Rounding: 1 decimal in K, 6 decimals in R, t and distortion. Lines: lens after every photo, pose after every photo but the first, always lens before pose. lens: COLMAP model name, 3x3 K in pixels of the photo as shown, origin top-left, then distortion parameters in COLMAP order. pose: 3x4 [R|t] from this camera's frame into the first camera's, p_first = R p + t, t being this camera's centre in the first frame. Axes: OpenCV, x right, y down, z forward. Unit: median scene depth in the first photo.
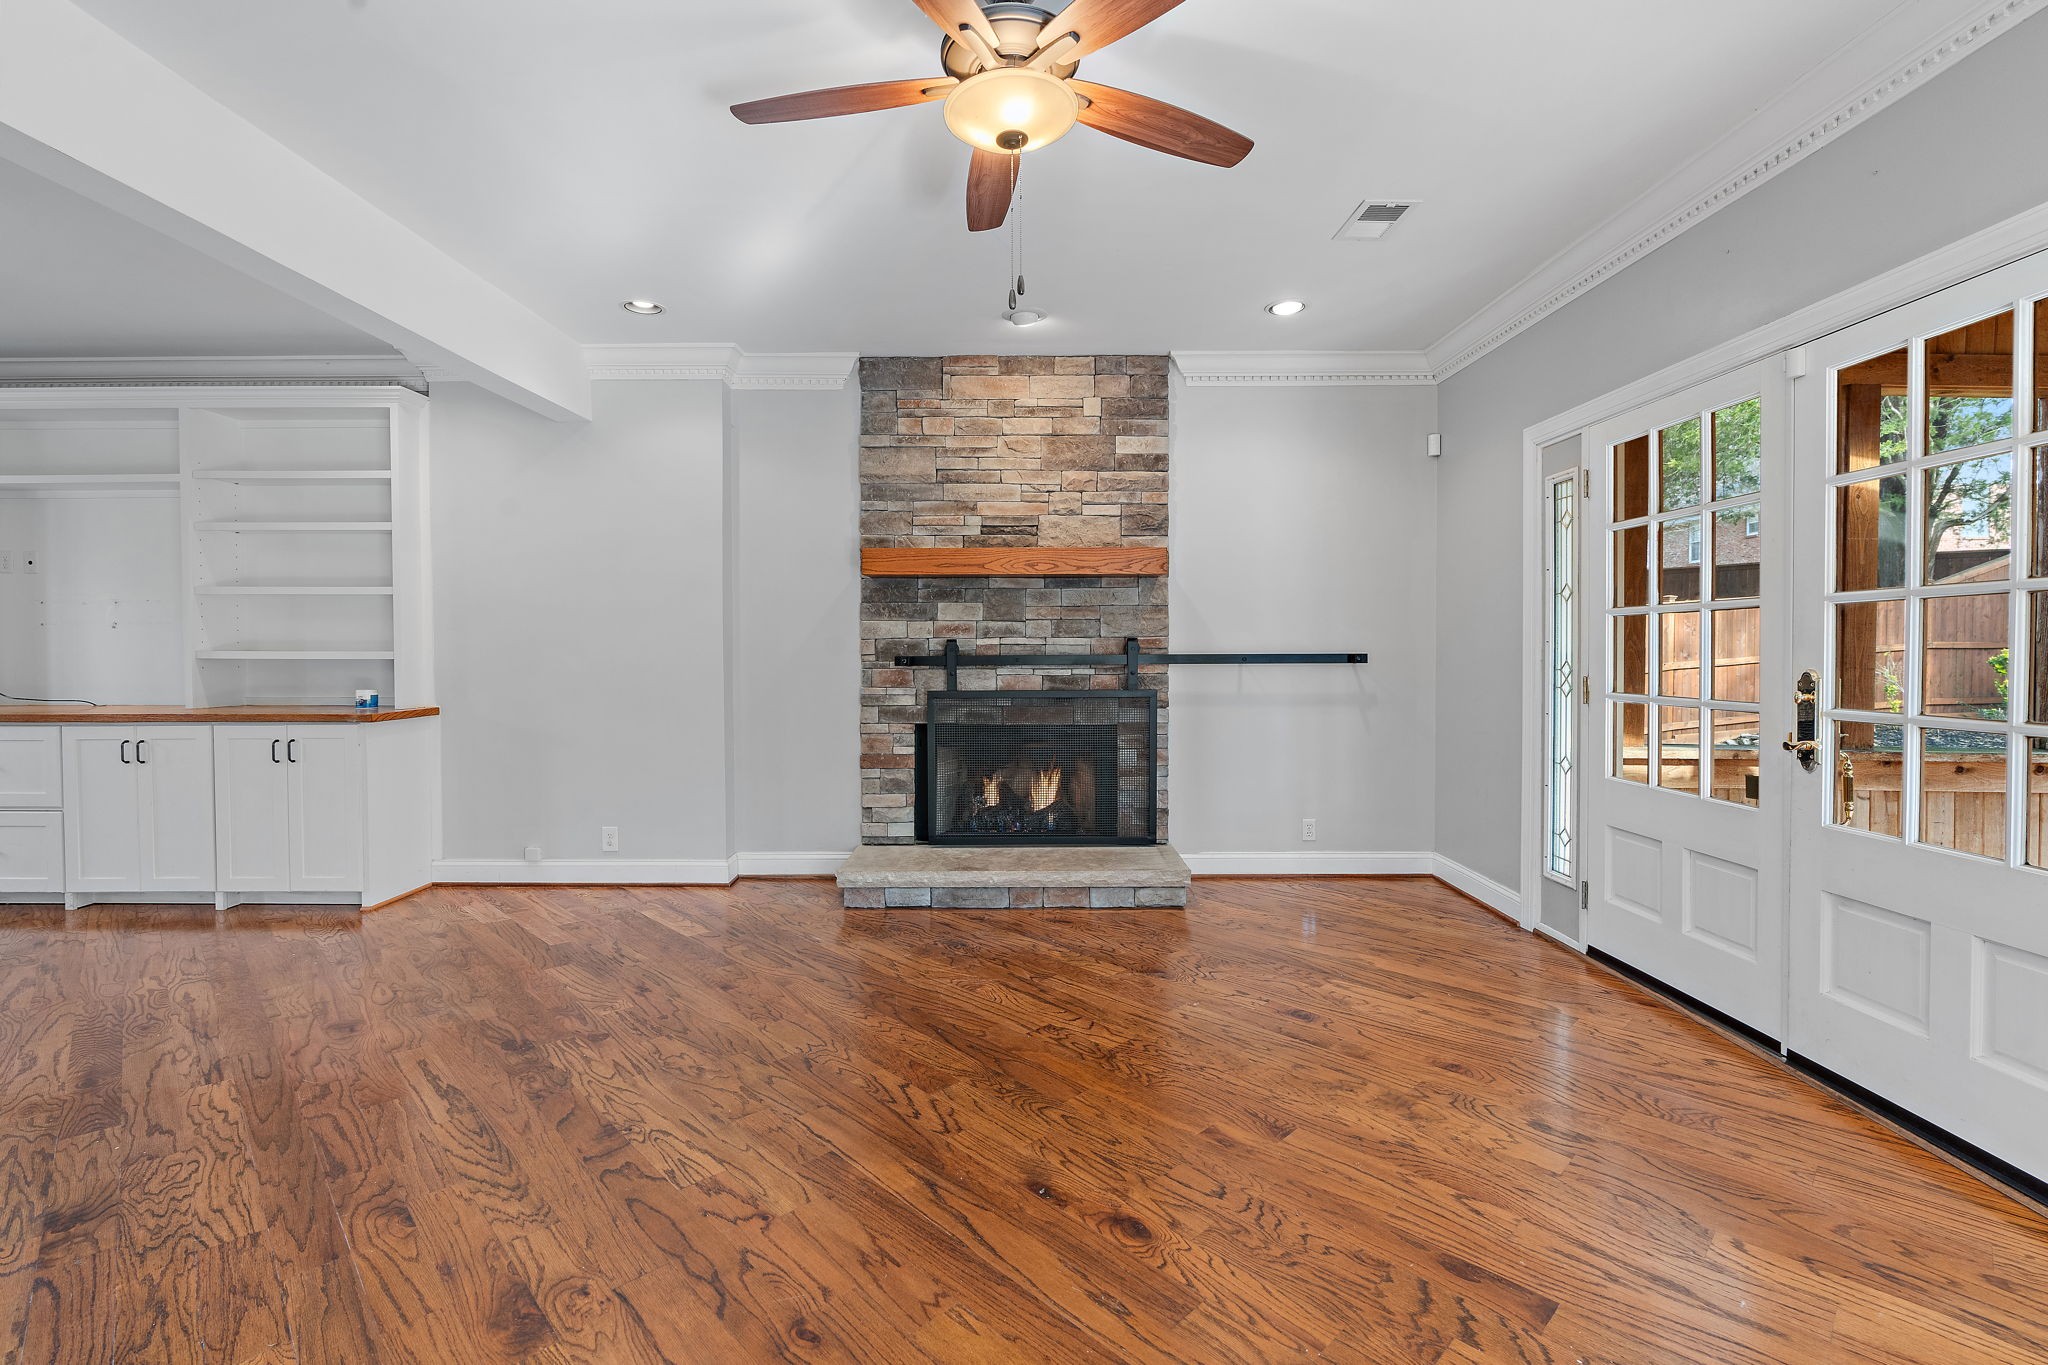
lens RADIAL K [[972.9, 0, 1018.7], [0, 972.9, 662.6], [0, 0, 1]] dist [-0.003284, 0.000610]
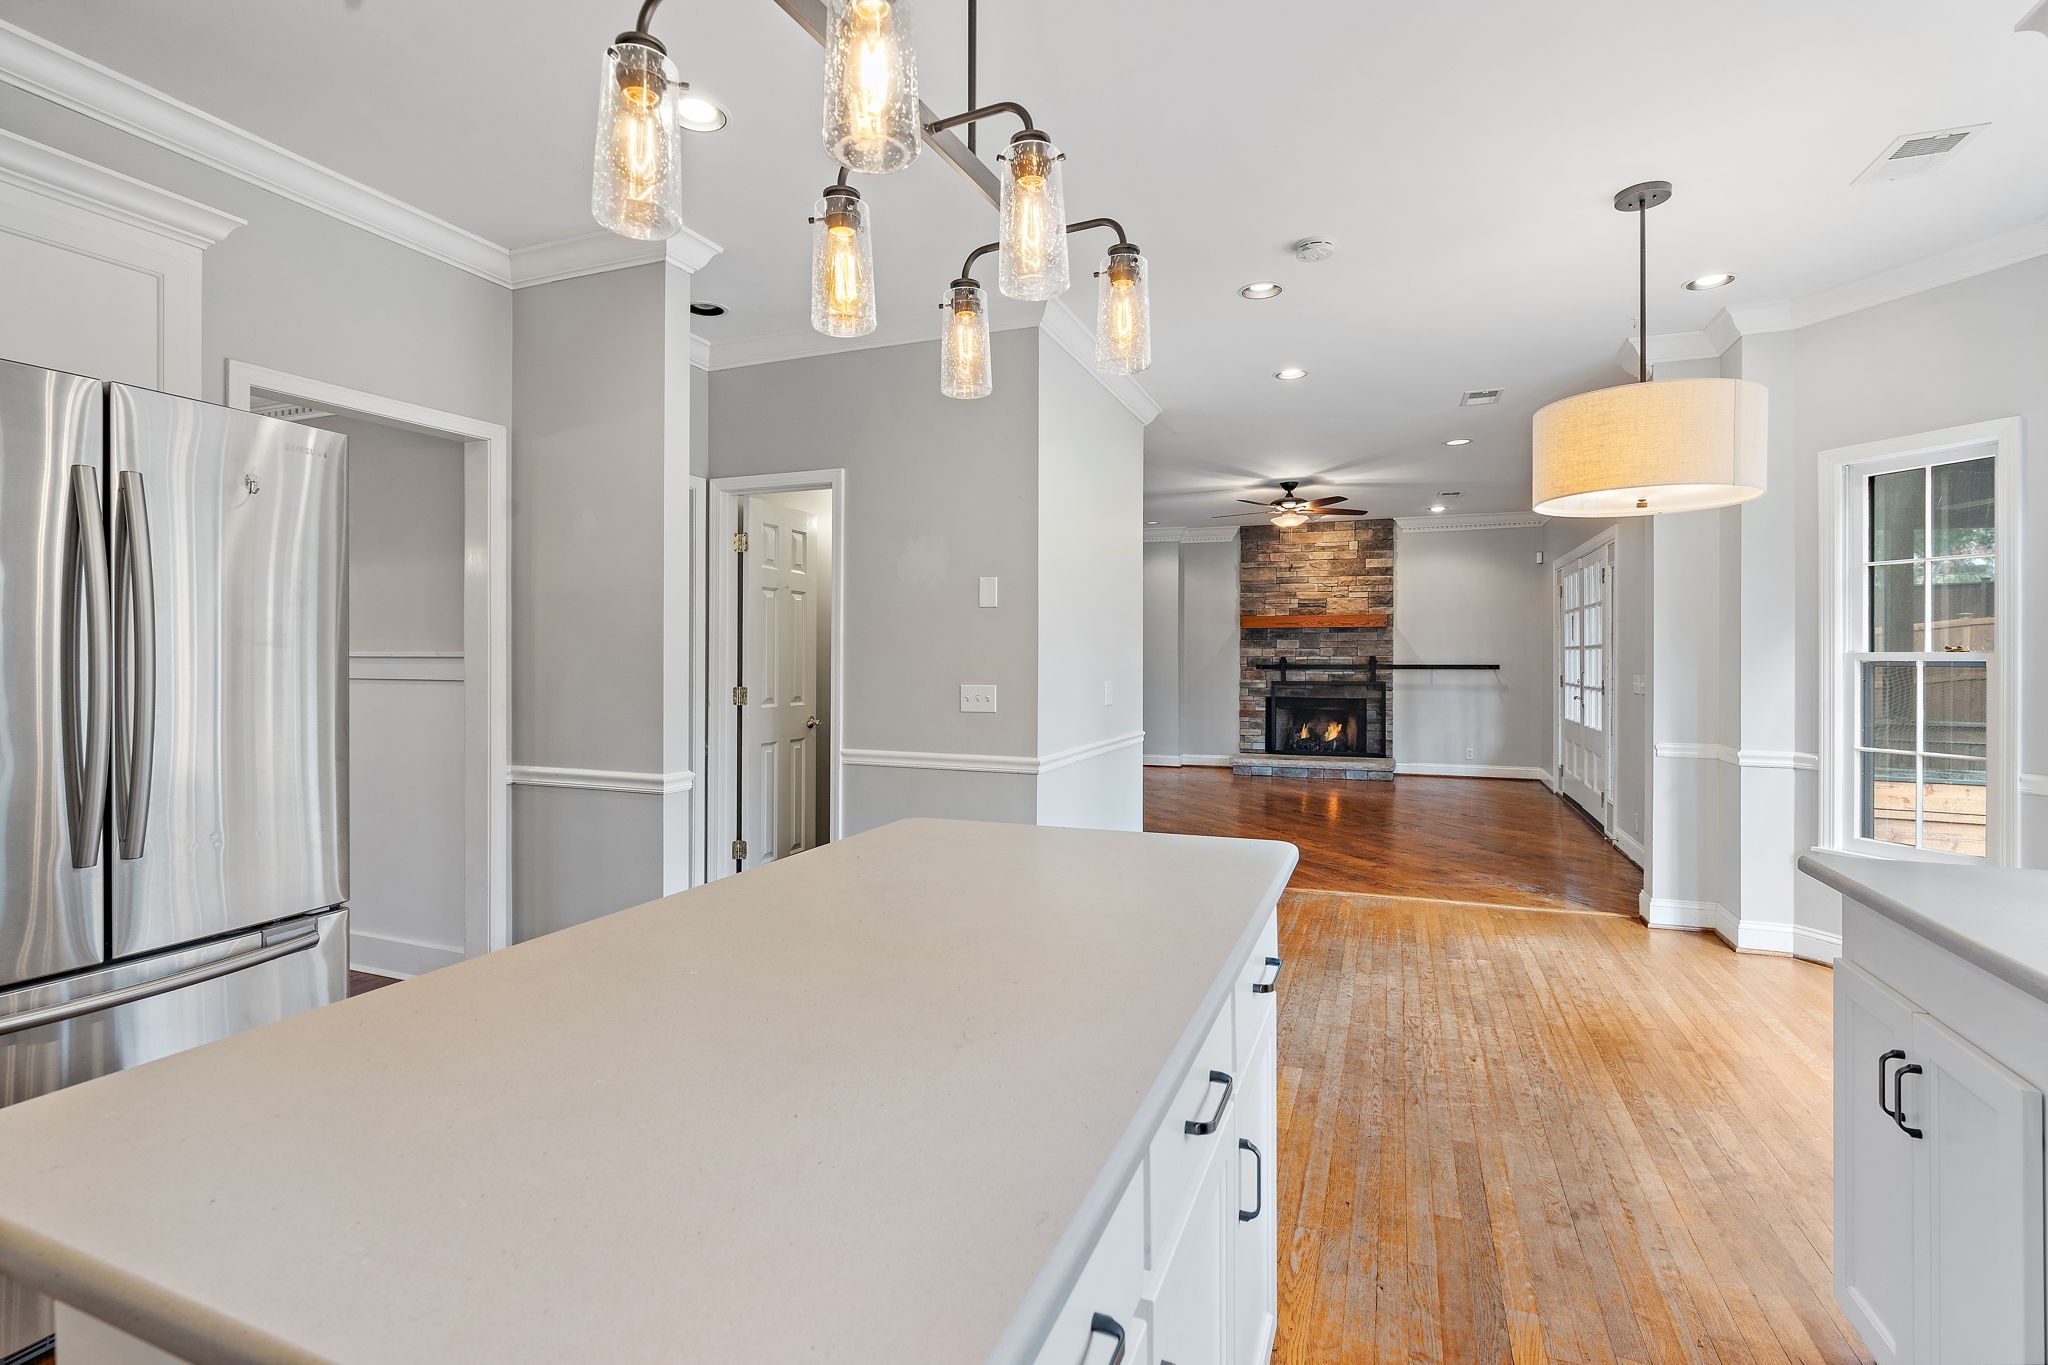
lens RADIAL K [[972.9, 0, 1003.1], [0, 972.9, 655.8], [0, 0, 1]] dist [-0.003284, 0.000610]
pose [[0.923781, 0.002475, -0.382913, 0.179375], [-0.011088, 0.999733, -0.020287, 0.023454], [0.382761, 0.022987, 0.923561, -1.202239]]
